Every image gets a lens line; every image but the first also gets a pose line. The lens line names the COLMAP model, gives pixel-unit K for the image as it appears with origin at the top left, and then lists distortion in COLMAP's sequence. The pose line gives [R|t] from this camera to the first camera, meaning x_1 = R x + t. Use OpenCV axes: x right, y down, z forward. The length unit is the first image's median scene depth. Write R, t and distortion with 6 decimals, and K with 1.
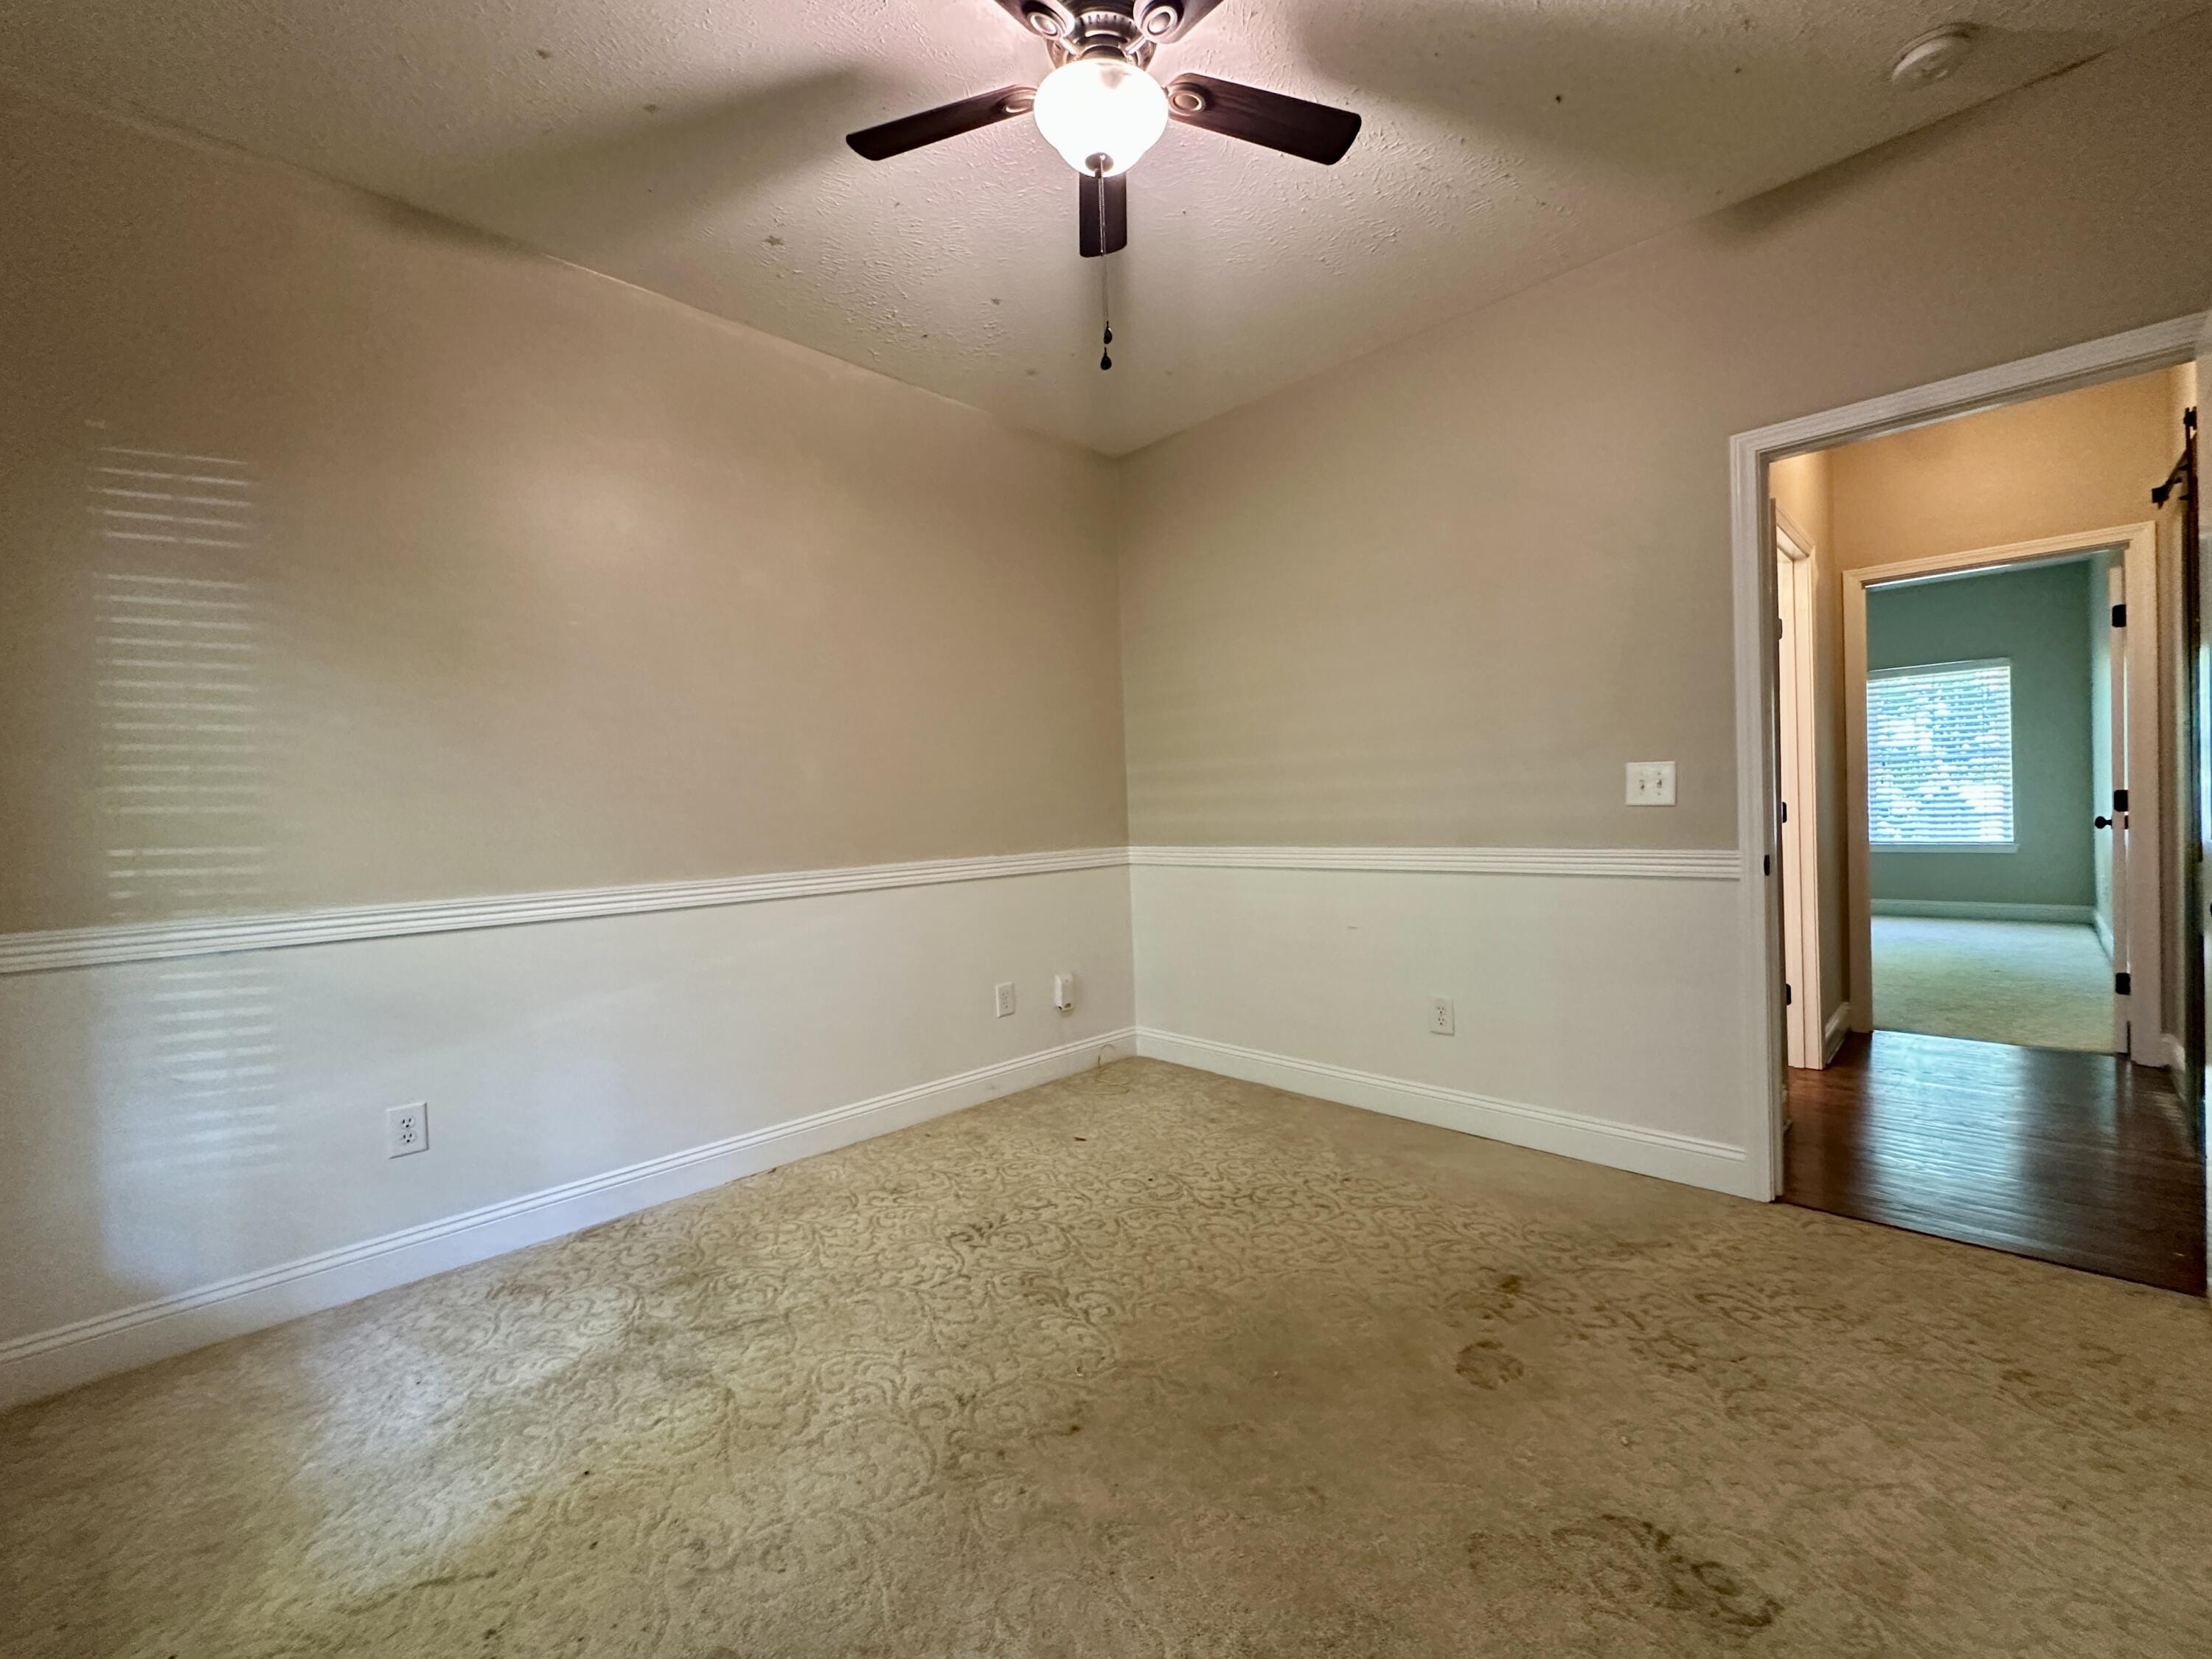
lens RADIAL K [[911.2, 0, 1103.6], [0, 911.2, 828.6], [0, 0, 1]] dist [-0.000841, 0.000059]
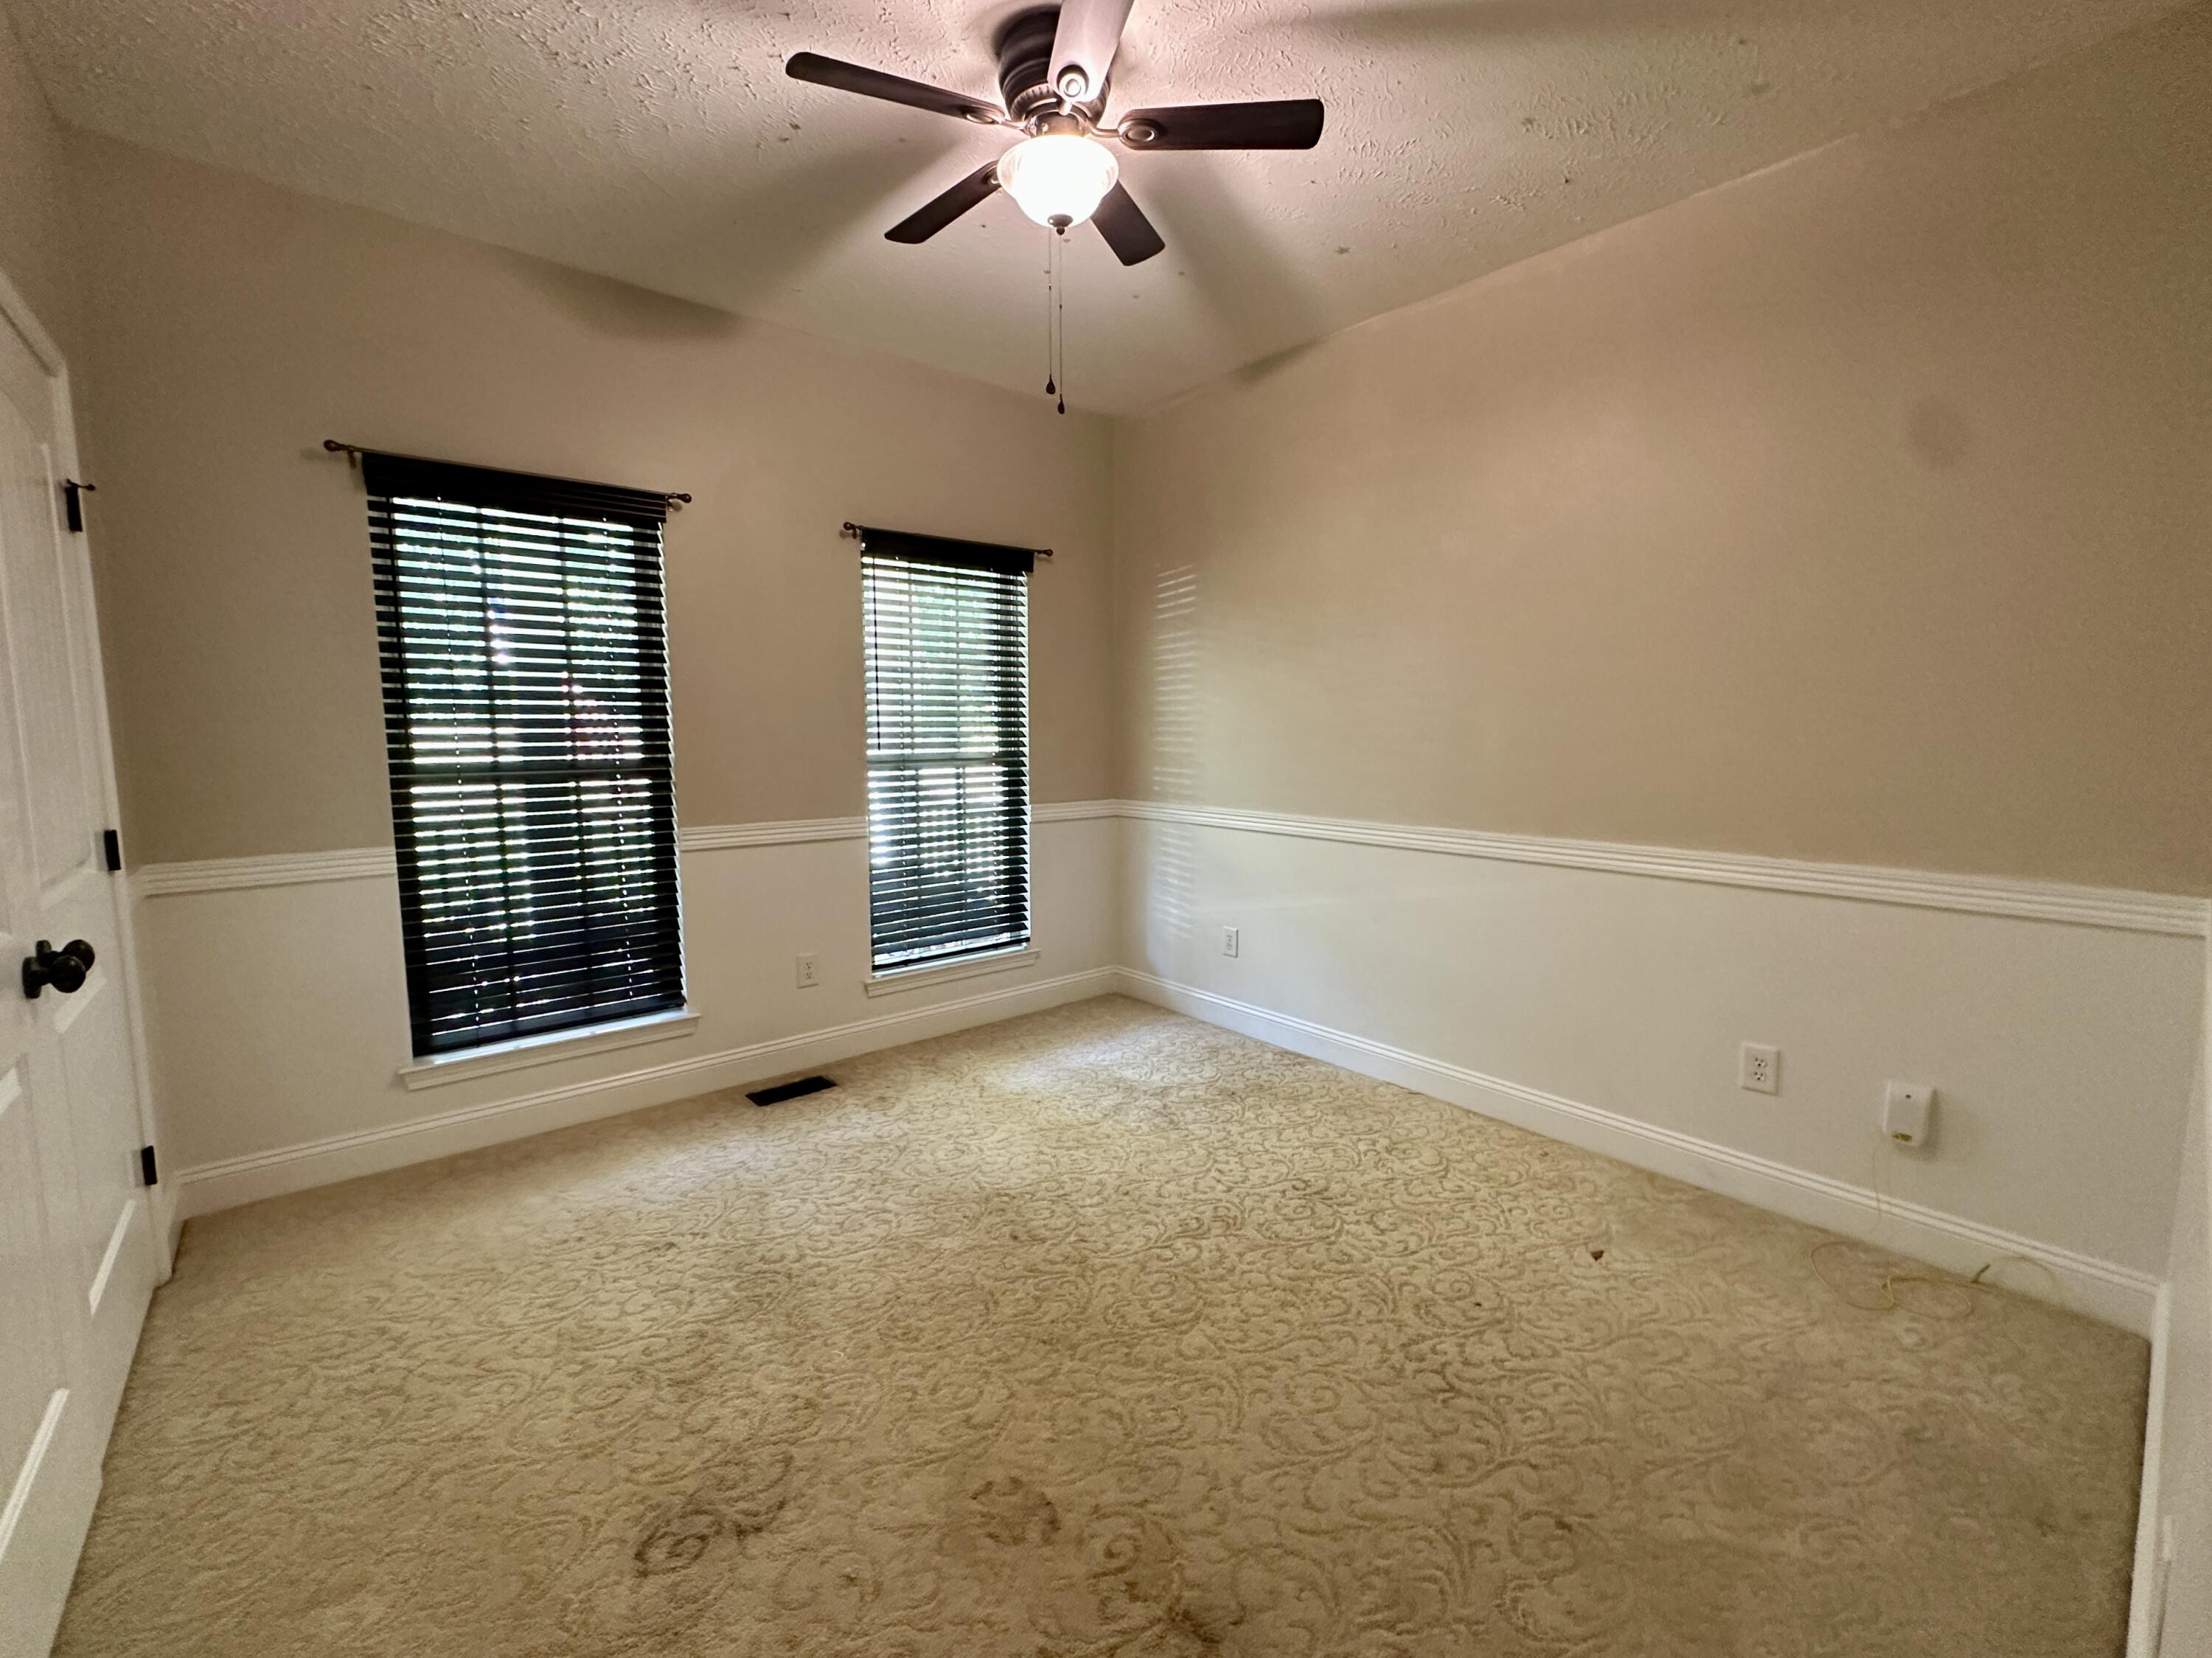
lens RADIAL K [[922.2, 0, 1106.0], [0, 922.2, 829.0], [0, 0, 1]] dist [-0.000761, 0.000277]
pose [[-0.082104, 0.145598, -0.985931, 0.796926], [-0.017900, 0.988896, 0.147527, -0.110446], [0.996463, 0.029761, -0.078586, 0.775205]]
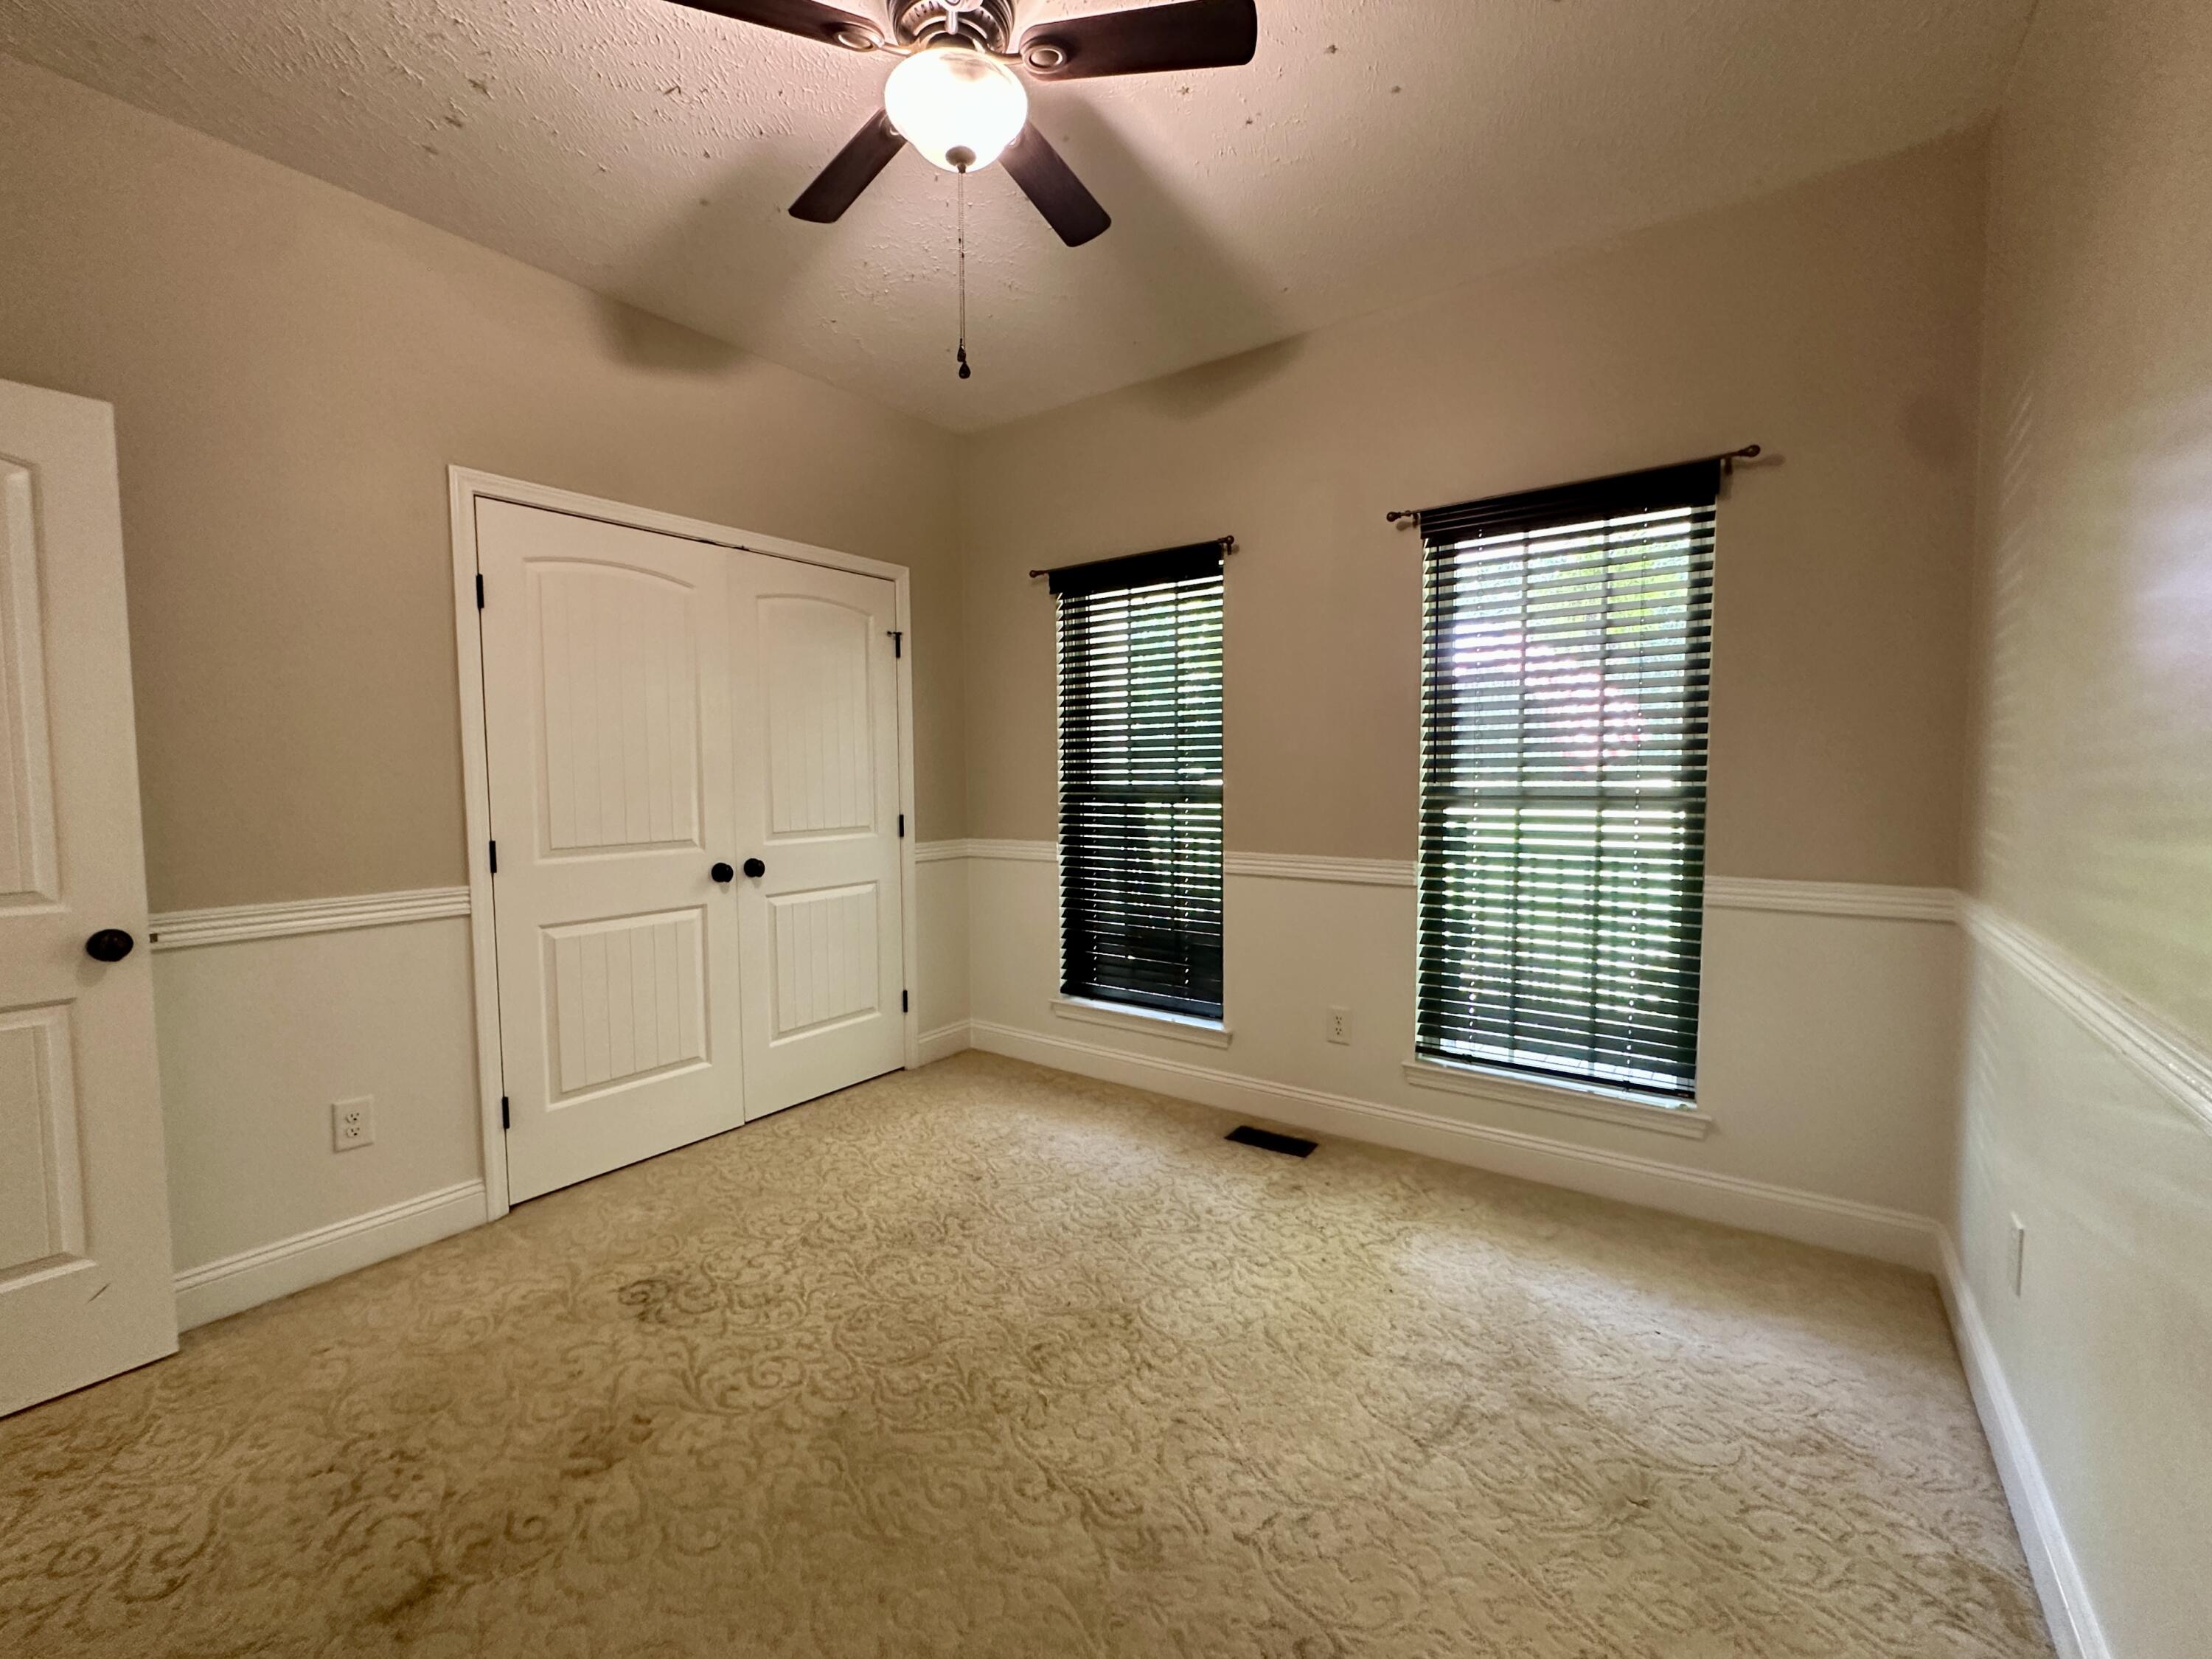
lens RADIAL K [[922.2, 0, 1106.0], [0, 922.2, 829.5], [0, 0, 1]] dist [-0.000761, 0.000277]
pose [[-0.985795, 0.052783, -0.159442, 0.024073], [0.038486, 0.995064, 0.091465, -0.076870], [0.163482, 0.084029, -0.982961, 1.347288]]
